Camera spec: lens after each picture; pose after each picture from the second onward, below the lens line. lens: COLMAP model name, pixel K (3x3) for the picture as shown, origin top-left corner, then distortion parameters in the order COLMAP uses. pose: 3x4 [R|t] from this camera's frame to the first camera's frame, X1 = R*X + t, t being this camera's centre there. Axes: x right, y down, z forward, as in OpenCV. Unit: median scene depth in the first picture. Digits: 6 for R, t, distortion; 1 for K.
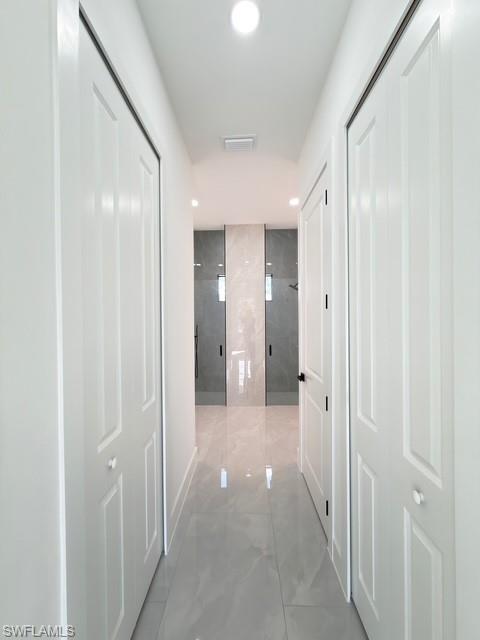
lens RADIAL K [[255.4, 0, 239.3], [0, 255.4, 320.9], [0, 0, 1]] dist [0.000607, -0.000284]
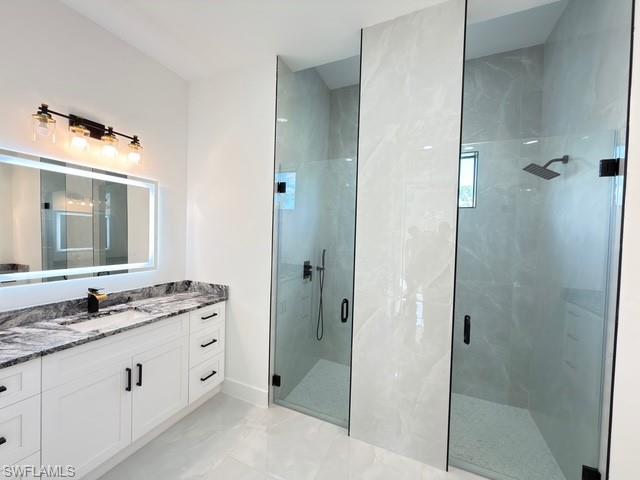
lens RADIAL K [[255.4, 0, 319.8], [0, 255.4, 239.3], [0, 0, 1]] dist [0.000607, -0.000284]
pose [[0.923814, 0.042652, -0.380458, 0.057532], [-0.041106, 0.999080, 0.012192, -0.016570], [0.380628, 0.004376, 0.924718, 0.554894]]
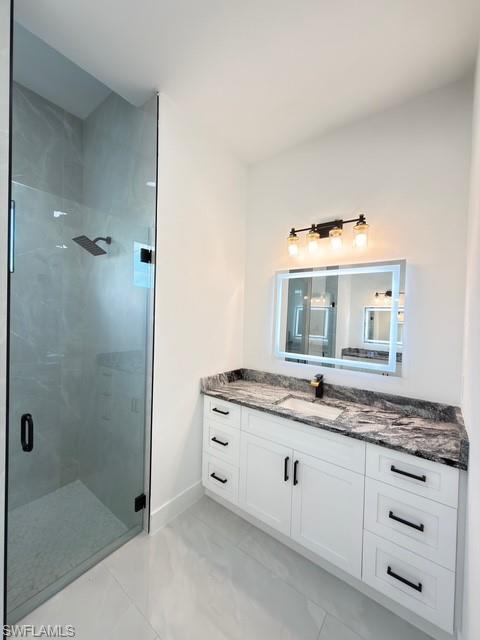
lens RADIAL K [[255.4, 0, 239.3], [0, 255.4, 320.9], [0, 0, 1]] dist [0.000607, -0.000284]
pose [[0.585002, 0.007012, 0.811002, 0.025832], [-0.019034, 0.999806, 0.005085, -0.018942], [-0.810809, -0.018411, 0.585022, 0.629508]]
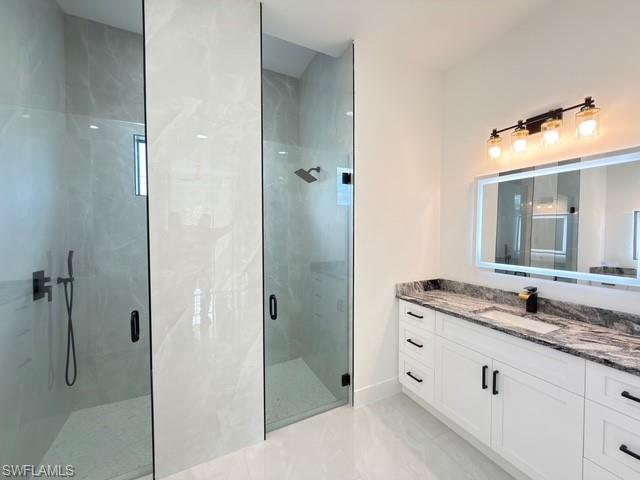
lens RADIAL K [[255.4, 0, 319.8], [0, 255.4, 239.3], [0, 0, 1]] dist [0.000607, -0.000284]
pose [[0.885160, -0.009783, 0.465185, -0.009170], [0.003825, 0.999898, 0.013751, -0.006493], [-0.465272, -0.010392, 0.885107, 0.574235]]
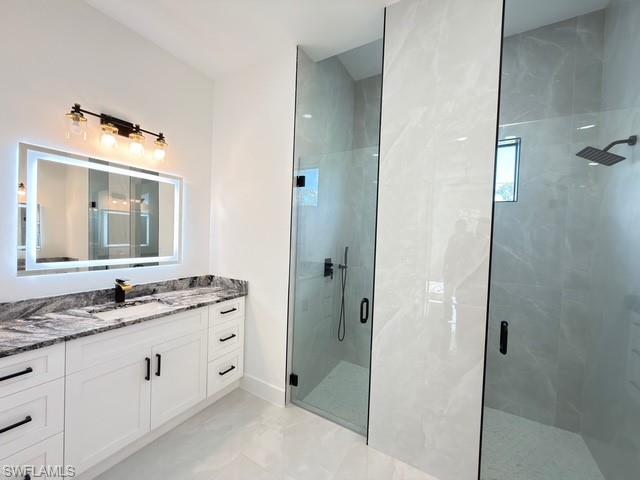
lens RADIAL K [[255.4, 0, 319.8], [0, 255.4, 239.3], [0, 0, 1]] dist [0.000607, -0.000284]
pose [[0.874091, 0.050381, -0.483143, 0.065981], [-0.048748, 0.998684, 0.015947, -0.007890], [0.483310, 0.009613, 0.875396, 0.583046]]
